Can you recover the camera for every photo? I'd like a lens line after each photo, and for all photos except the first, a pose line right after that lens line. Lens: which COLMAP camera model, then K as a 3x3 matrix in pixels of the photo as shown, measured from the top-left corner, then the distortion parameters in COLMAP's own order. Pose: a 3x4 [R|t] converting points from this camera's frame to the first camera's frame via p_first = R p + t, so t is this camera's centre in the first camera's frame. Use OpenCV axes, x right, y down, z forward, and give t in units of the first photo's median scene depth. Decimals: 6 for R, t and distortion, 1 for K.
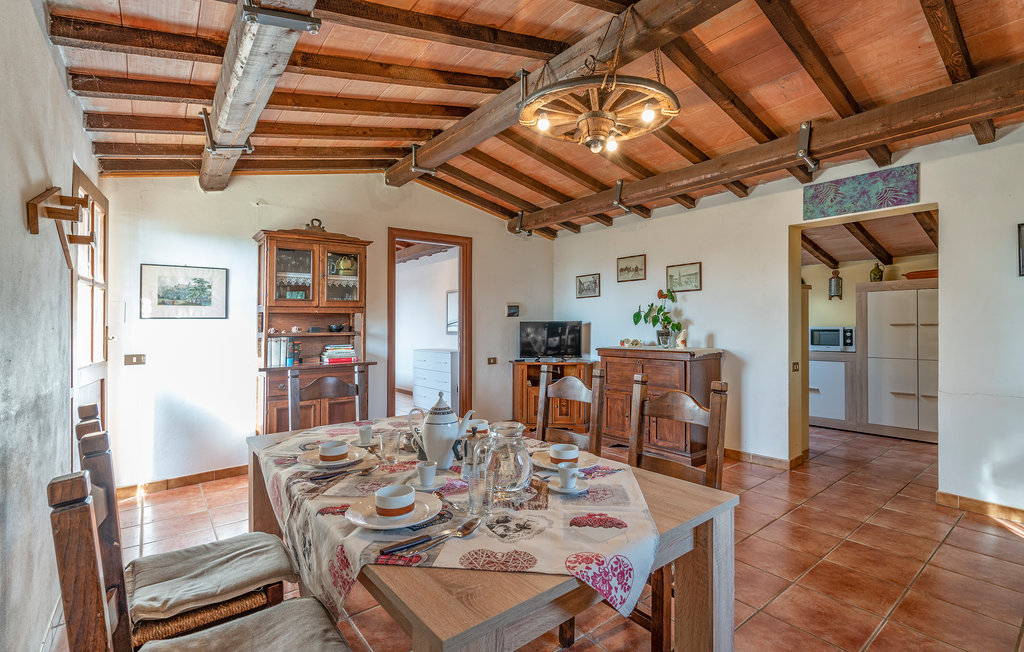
lens RADIAL K [[463.6, 0, 510.7], [0, 463.6, 320.9], [0, 0, 1]] dist [-0.003368, -0.000492]
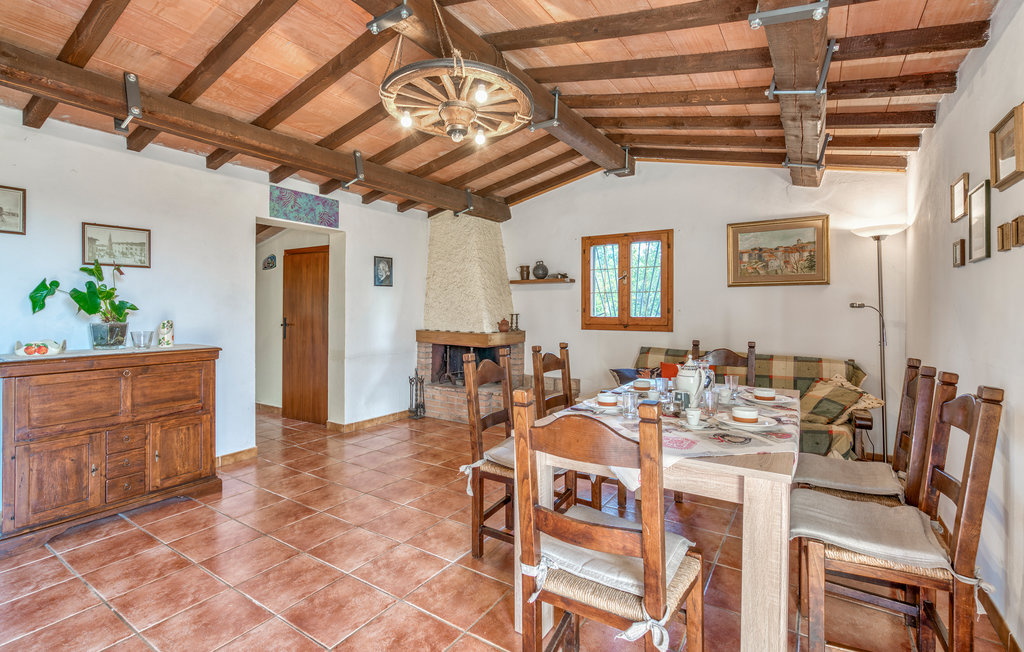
lens RADIAL K [[463.6, 0, 510.7], [0, 463.6, 320.9], [0, 0, 1]] dist [-0.003368, -0.000492]
pose [[-0.313964, -0.016461, 0.949292, -0.560907], [-0.006889, 0.999863, 0.015059, 0.004198], [-0.949410, -0.001811, -0.314034, 0.807027]]
